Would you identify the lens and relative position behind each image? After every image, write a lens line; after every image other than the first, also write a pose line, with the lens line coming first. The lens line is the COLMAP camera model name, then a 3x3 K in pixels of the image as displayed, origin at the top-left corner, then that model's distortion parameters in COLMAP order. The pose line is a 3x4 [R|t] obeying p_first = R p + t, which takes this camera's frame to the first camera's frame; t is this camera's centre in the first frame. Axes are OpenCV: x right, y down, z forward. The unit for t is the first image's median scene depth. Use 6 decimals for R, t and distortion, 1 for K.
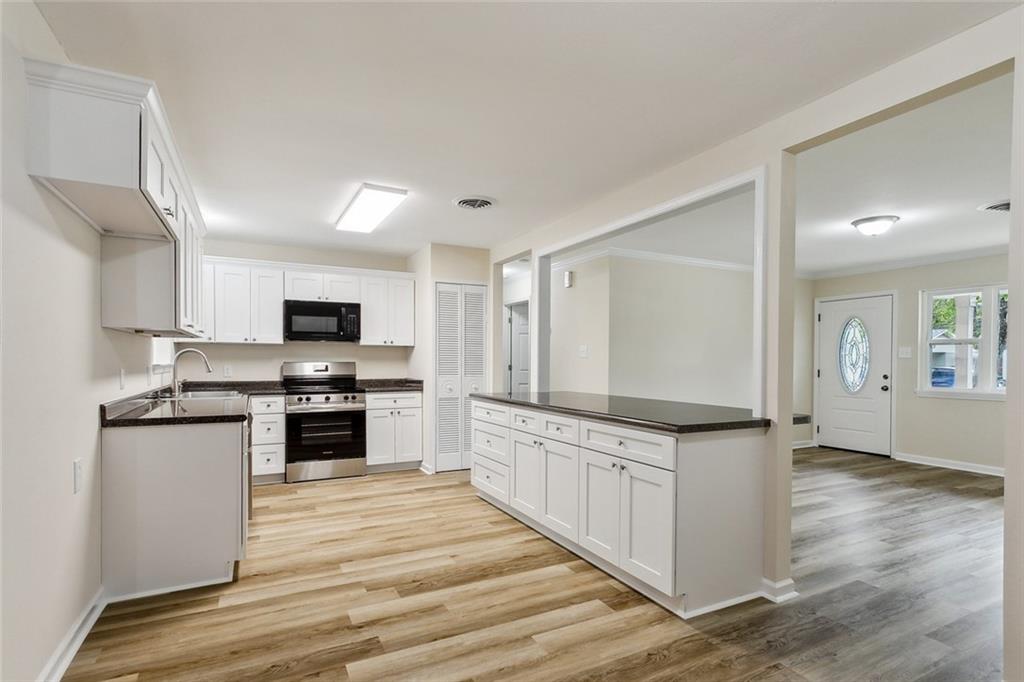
lens RADIAL K [[505.5, 0, 511.3], [0, 505.5, 366.8], [0, 0, 1]] dist [0.000969, -0.000056]
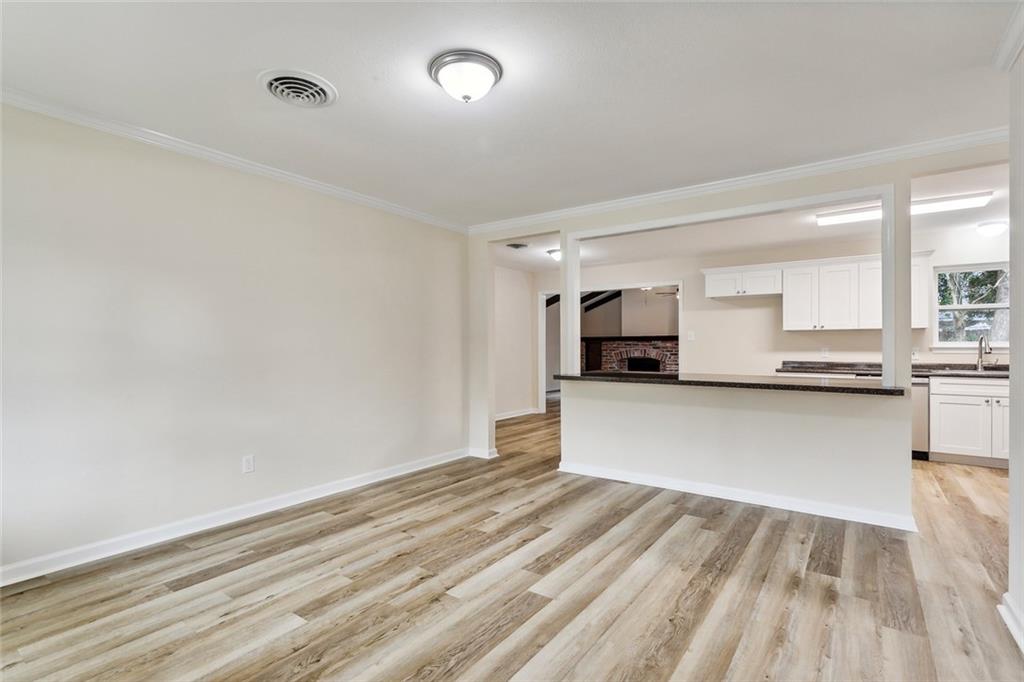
lens RADIAL K [[494.1, 0, 512.0], [0, 494.1, 341.0], [0, 0, 1]] dist [0.000789, -0.000752]
pose [[-0.885805, -0.008341, -0.463983, 0.629053], [-0.009164, 0.999958, -0.000483, -0.004989], [0.463967, 0.003824, -0.885844, 1.018750]]
